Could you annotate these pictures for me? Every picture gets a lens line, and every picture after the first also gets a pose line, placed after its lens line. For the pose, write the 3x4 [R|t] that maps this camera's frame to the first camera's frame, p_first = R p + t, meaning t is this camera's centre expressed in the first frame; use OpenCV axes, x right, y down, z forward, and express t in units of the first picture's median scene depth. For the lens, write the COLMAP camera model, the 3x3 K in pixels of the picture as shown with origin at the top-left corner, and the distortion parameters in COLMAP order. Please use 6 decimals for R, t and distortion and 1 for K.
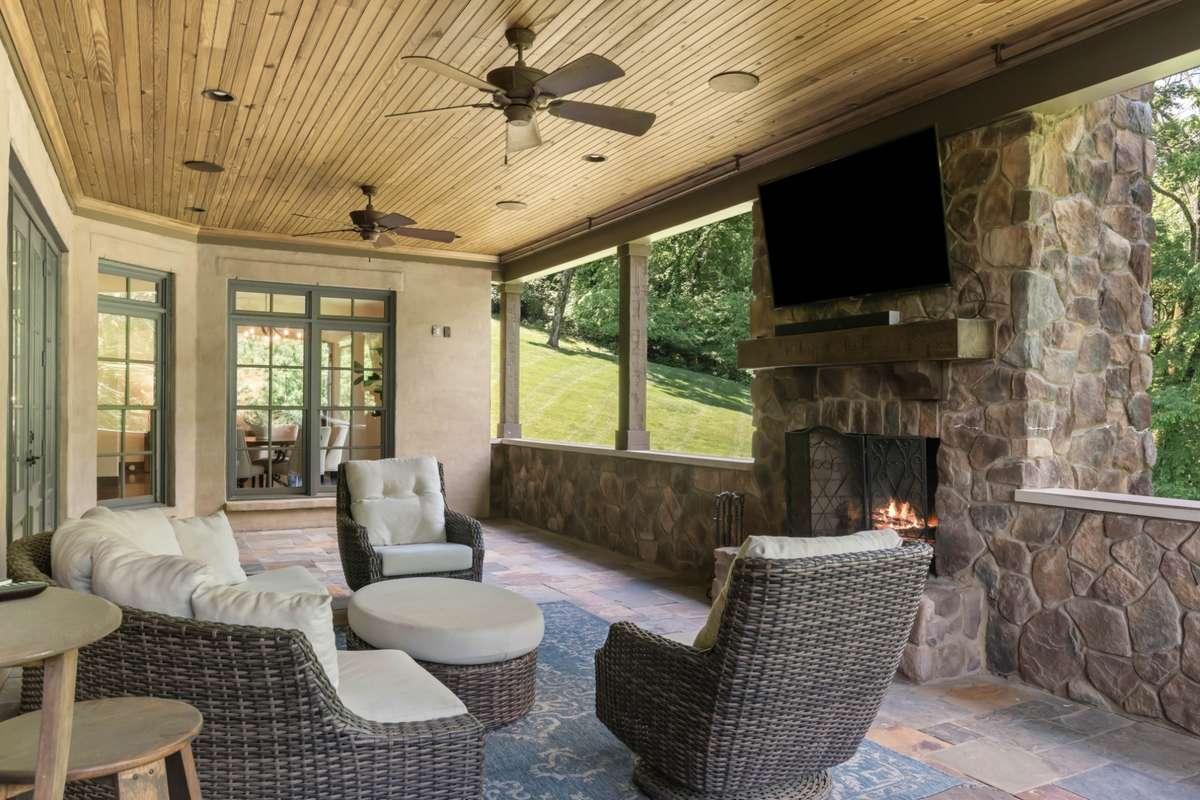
lens RADIAL K [[854.7, 0, 600.4], [0, 854.7, 402.2], [0, 0, 1]] dist [-0.002850, -0.000652]
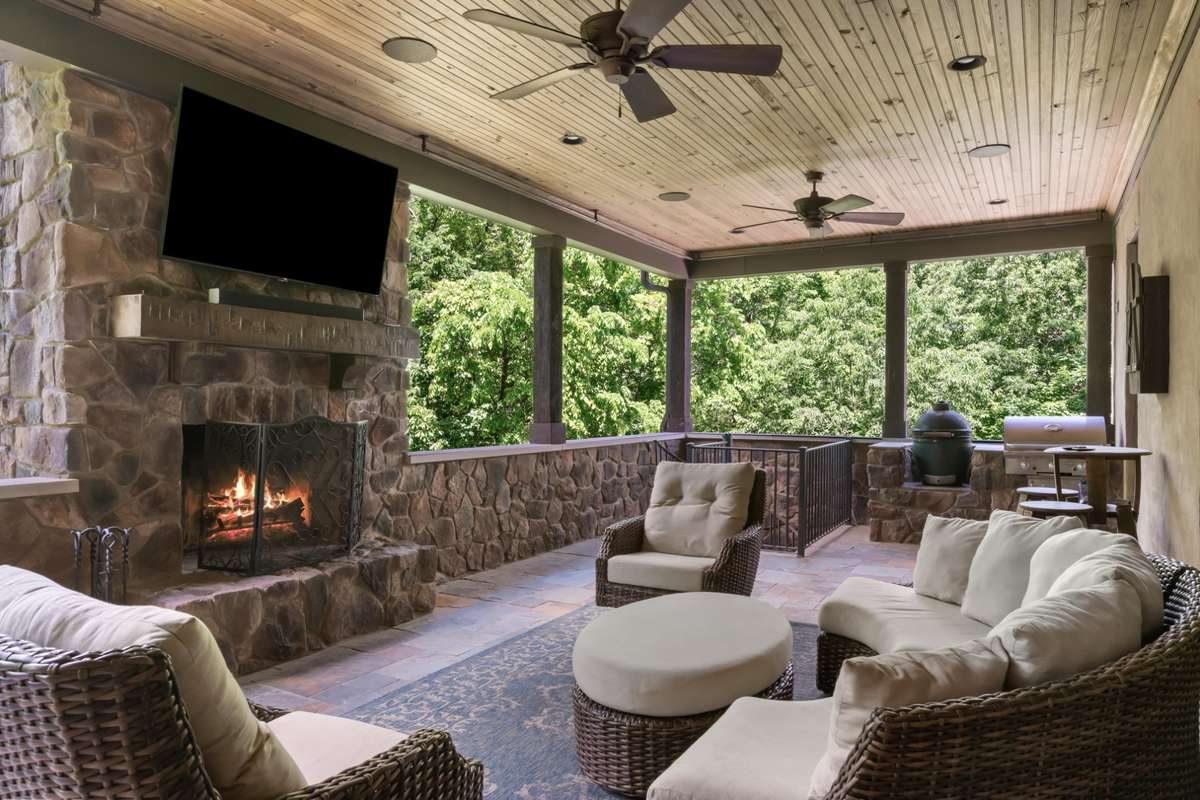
lens RADIAL K [[785.7, 0, 595.4], [0, 785.7, 394.6], [0, 0, 1]] dist [0.005005, 0.003688]
pose [[-0.528548, 0.001489, 0.848902, -0.732079], [-0.012608, 0.999874, -0.009604, 0.011001], [-0.848810, -0.015779, -0.528463, 1.367281]]
